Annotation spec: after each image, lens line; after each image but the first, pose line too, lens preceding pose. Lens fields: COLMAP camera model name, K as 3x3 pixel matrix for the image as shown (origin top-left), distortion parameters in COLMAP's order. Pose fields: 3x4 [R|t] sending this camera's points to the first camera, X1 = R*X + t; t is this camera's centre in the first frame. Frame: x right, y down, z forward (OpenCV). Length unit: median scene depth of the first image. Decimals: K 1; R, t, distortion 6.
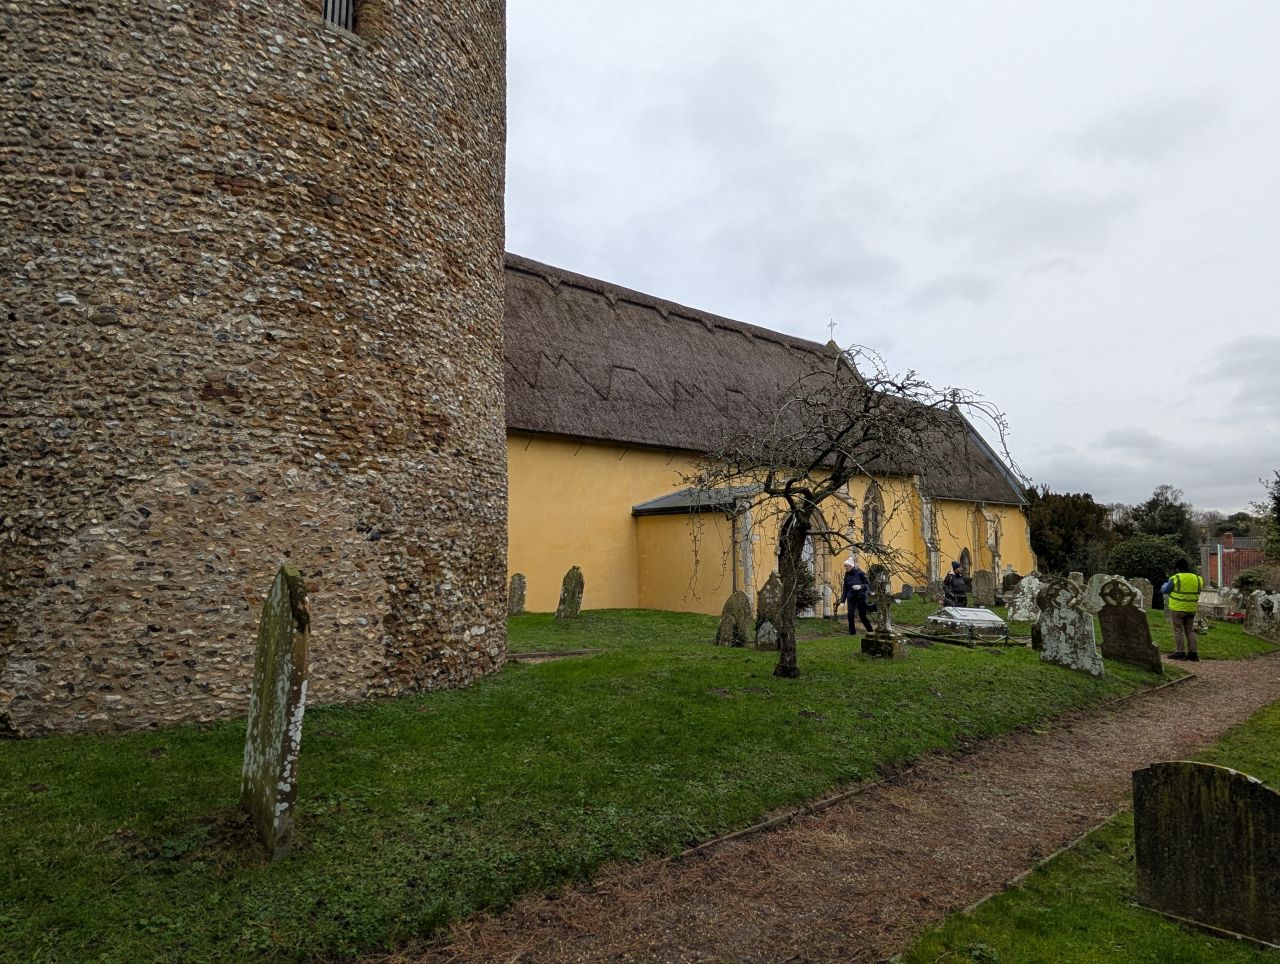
lens RADIAL K [[711.0, 0, 647.3], [0, 711.0, 498.3], [0, 0, 1]] dist [0.003321, 0.000702]
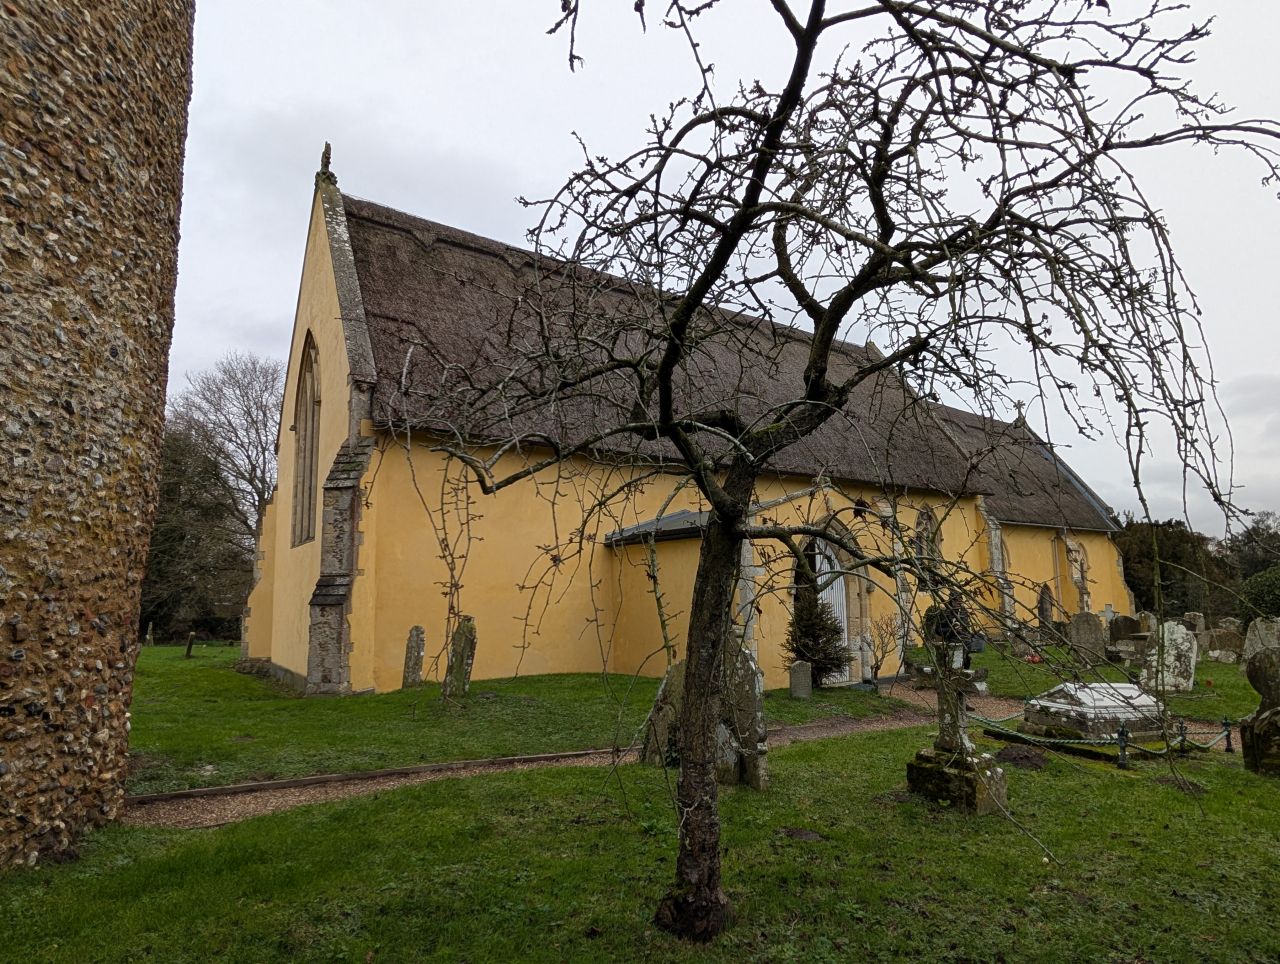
lens RADIAL K [[711.0, 0, 647.3], [0, 711.0, 498.3], [0, 0, 1]] dist [0.003321, 0.000702]
pose [[0.997402, -0.022887, -0.068311, 0.094850], [0.018732, 0.997970, -0.060866, 0.024810], [0.069565, 0.059428, 0.995806, 0.289565]]
